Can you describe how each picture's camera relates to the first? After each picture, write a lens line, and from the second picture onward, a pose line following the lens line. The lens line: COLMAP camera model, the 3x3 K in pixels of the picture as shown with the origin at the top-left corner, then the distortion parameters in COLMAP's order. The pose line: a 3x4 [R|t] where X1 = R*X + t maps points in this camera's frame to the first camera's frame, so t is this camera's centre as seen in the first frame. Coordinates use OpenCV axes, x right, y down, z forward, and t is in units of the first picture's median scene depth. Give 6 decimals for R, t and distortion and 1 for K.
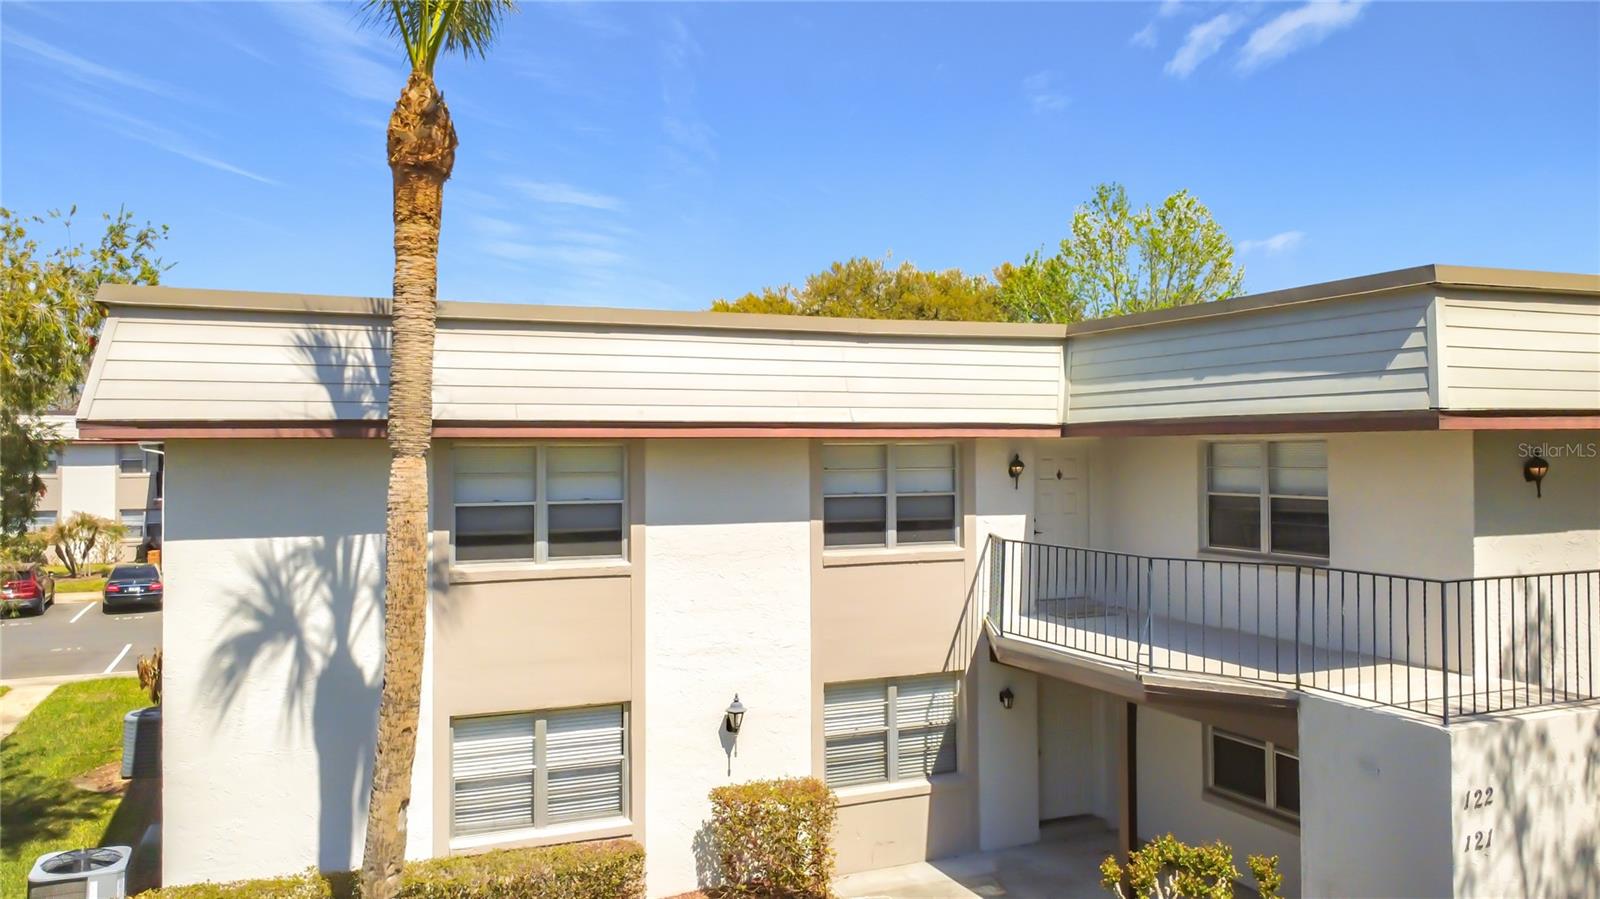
lens RADIAL K [[1179.6, 0, 795.1], [0, 1179.6, 426.2], [0, 0, 1]] dist [0.006516, 0.003555]
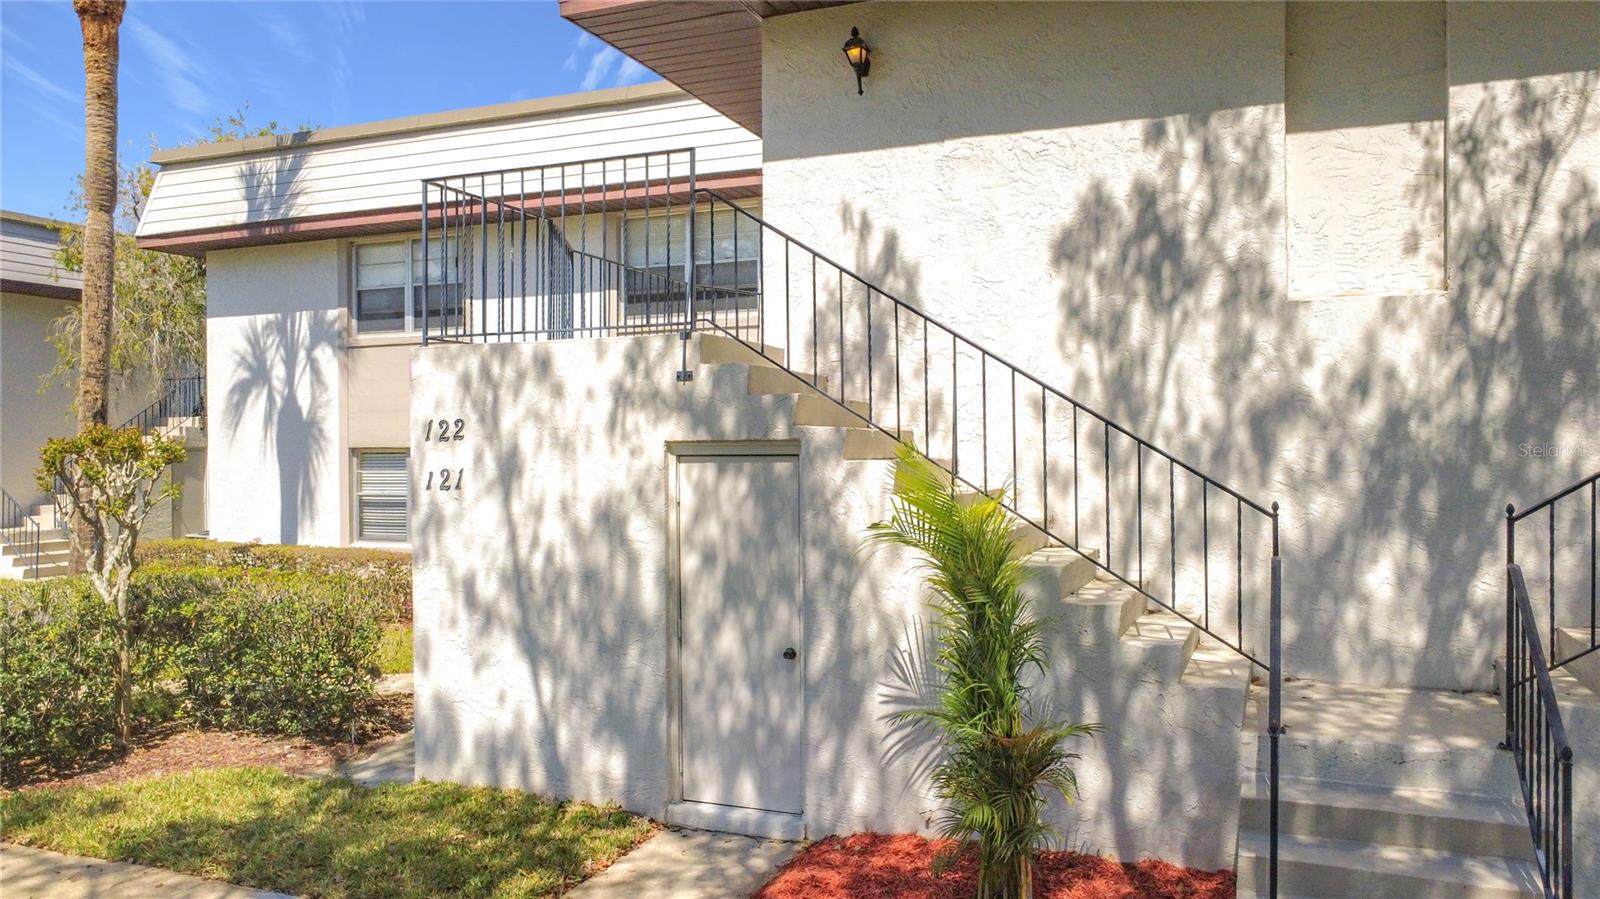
lens RADIAL K [[1166.6, 0, 796.6], [0, 1166.6, 425.4], [0, 0, 1]] dist [0.024276, 0.000722]
pose [[0.705199, -0.015738, -0.708835, 0.928241], [0.020078, 0.999796, -0.002224, 0.219591], [0.708725, -0.012664, 0.705371, 0.403791]]
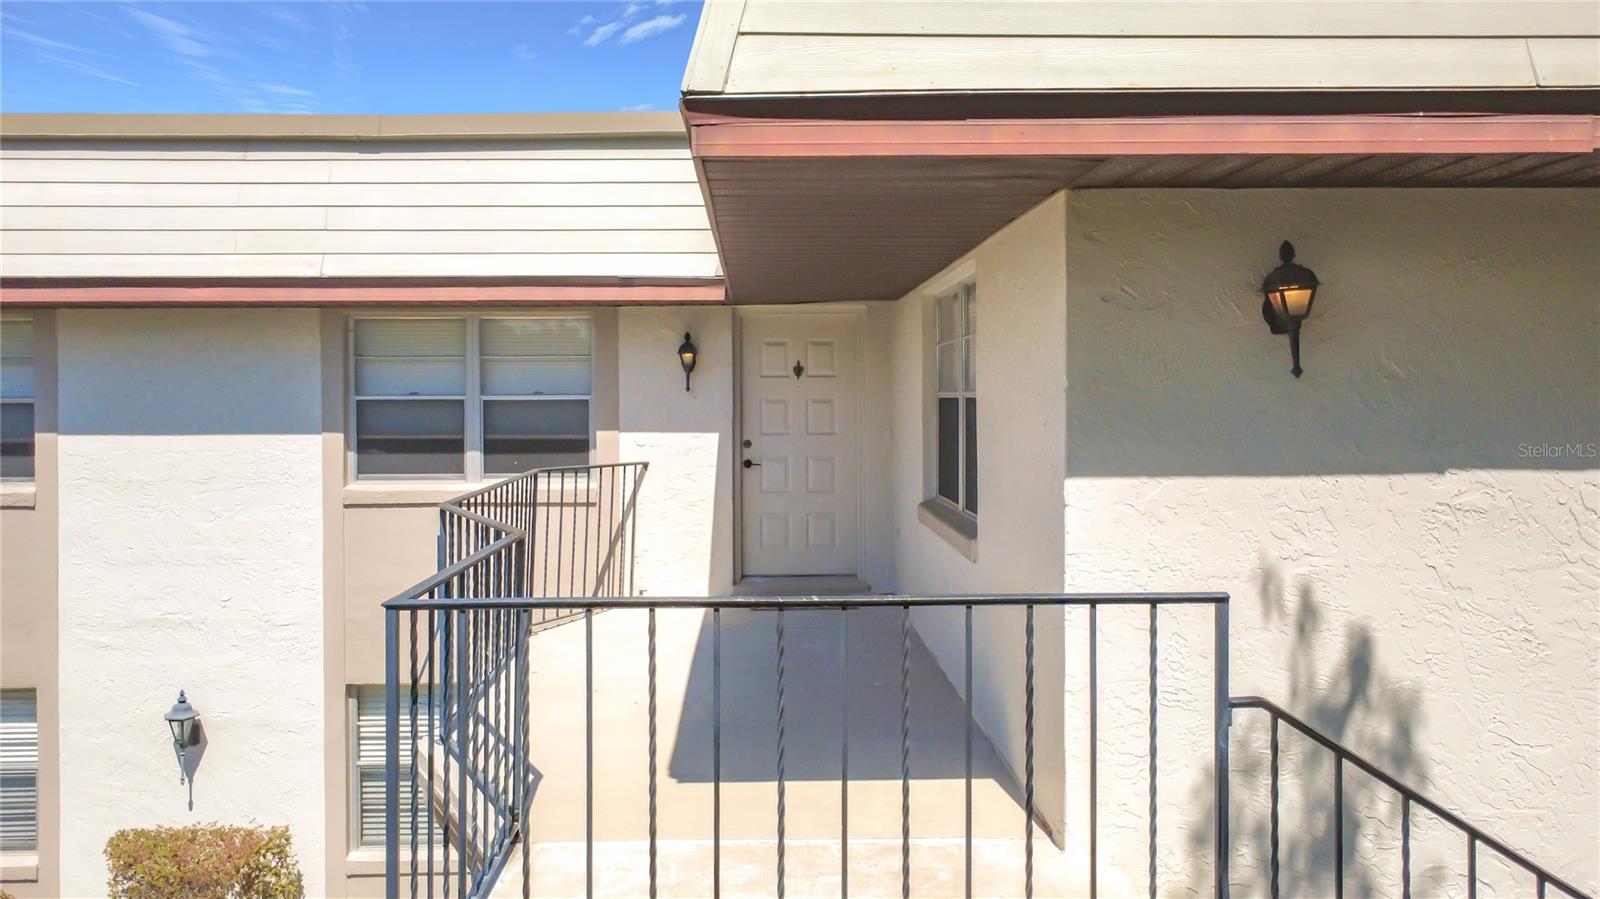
lens RADIAL K [[1183.6, 0, 793.9], [0, 1183.6, 397.2], [0, 0, 1]] dist [-0.001405, -0.000023]
pose [[0.930239, 0.002567, -0.366946, 0.524522], [0.006437, 0.999707, 0.023313, 0.048786], [0.366899, -0.024049, 0.929950, 0.519034]]
